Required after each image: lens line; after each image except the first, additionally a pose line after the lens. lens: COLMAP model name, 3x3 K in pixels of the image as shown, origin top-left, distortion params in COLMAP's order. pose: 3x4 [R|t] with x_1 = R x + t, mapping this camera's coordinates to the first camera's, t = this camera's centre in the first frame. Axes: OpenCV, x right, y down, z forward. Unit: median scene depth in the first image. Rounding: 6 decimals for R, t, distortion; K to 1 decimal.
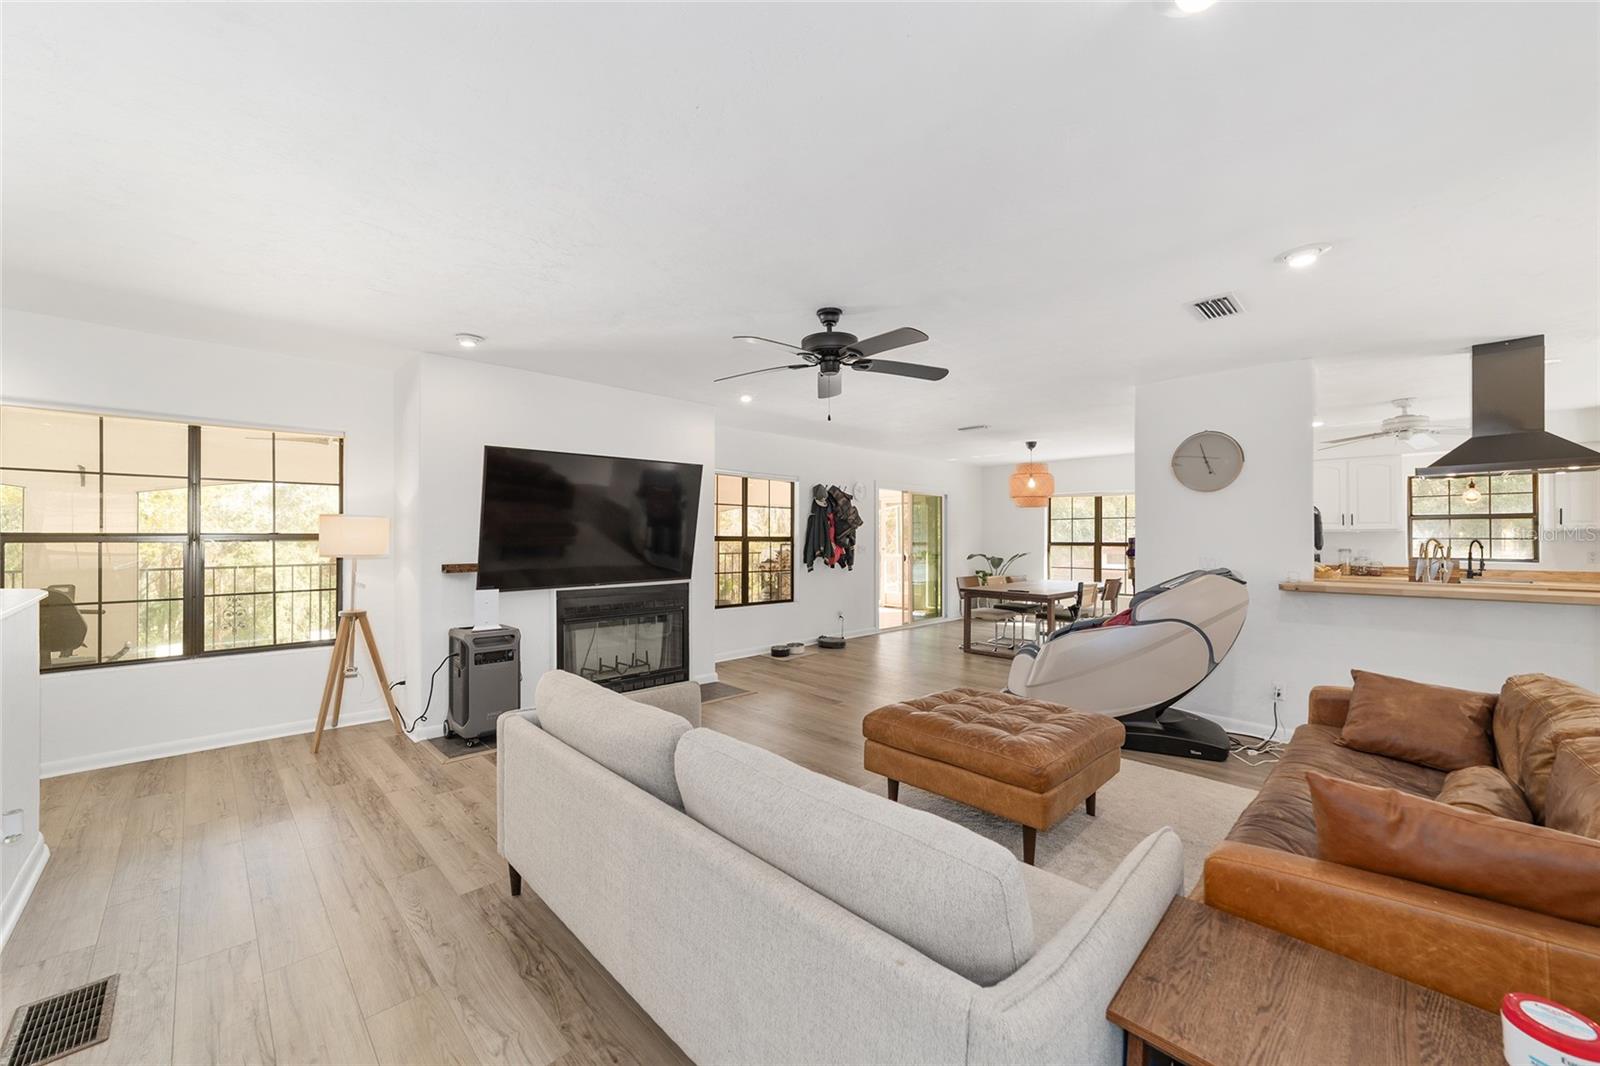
lens RADIAL K [[612.1, 0, 798.2], [0, 612.1, 532.2], [0, 0, 1]] dist [-0.001088, -0.000045]
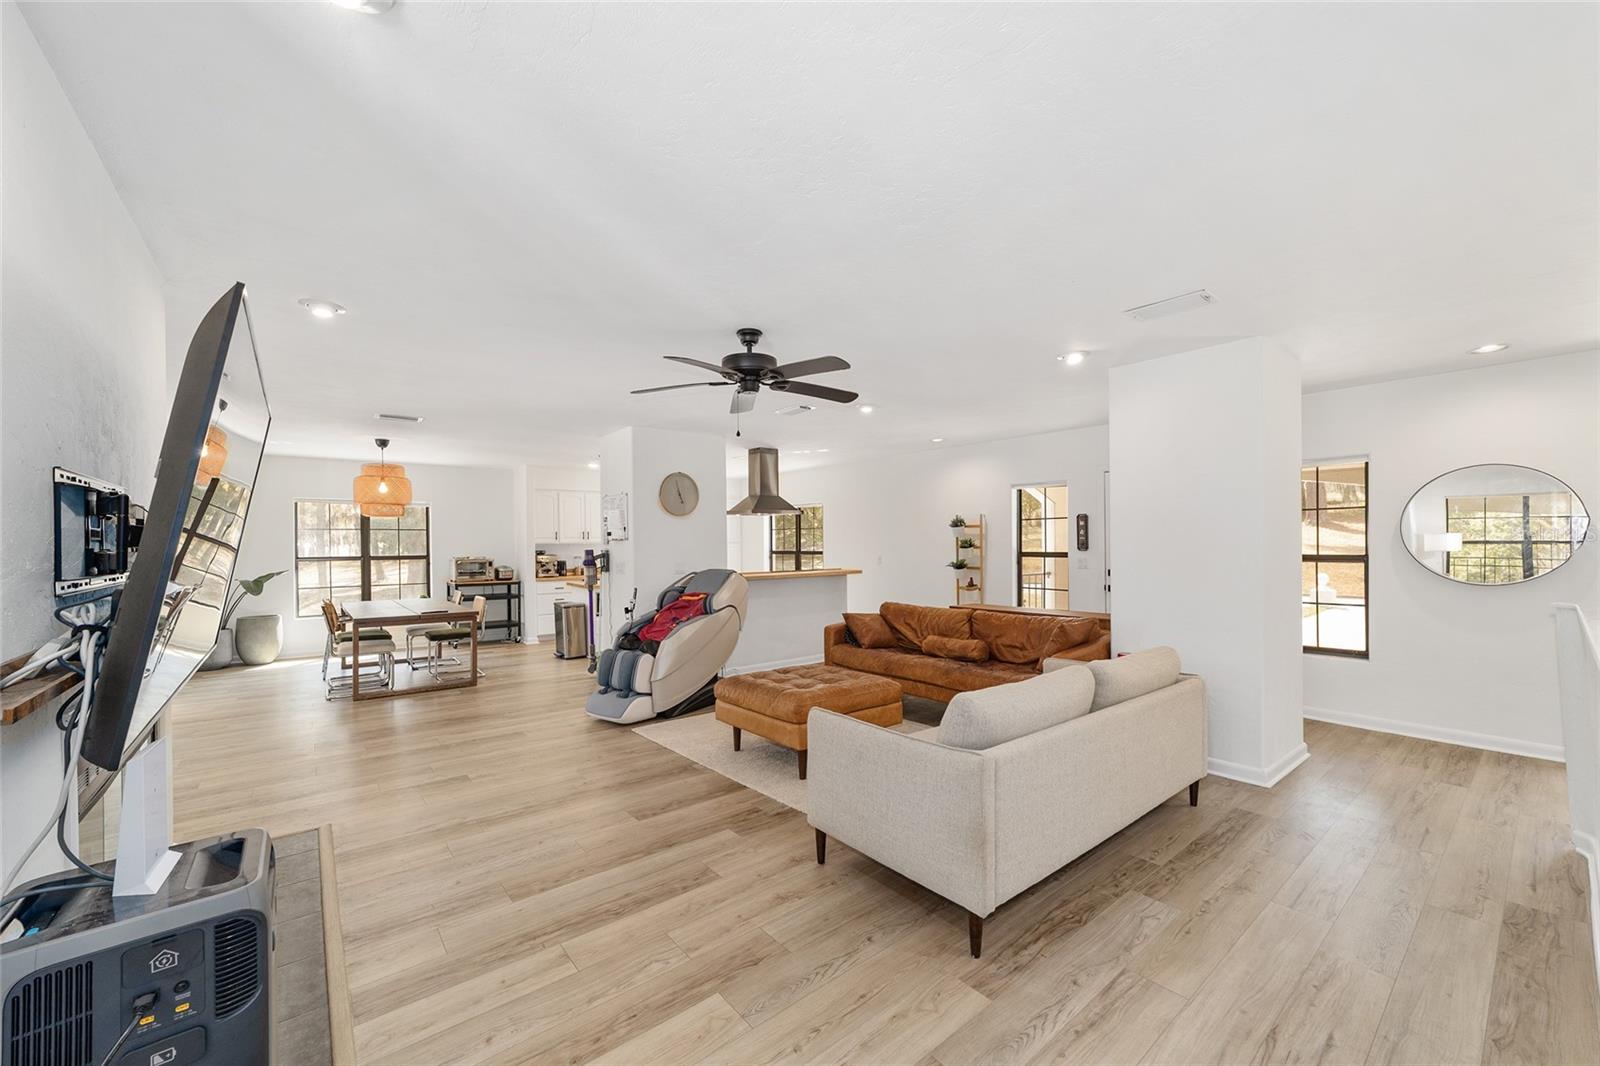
lens RADIAL K [[611.5, 0, 793.0], [0, 611.5, 544.3], [0, 0, 1]] dist [-0.000469, -0.000039]
pose [[0.106331, -0.004286, 0.994322, -0.962633], [0.002368, 0.999989, 0.004057, -0.009120], [-0.994328, 0.001923, 0.106340, 0.818735]]
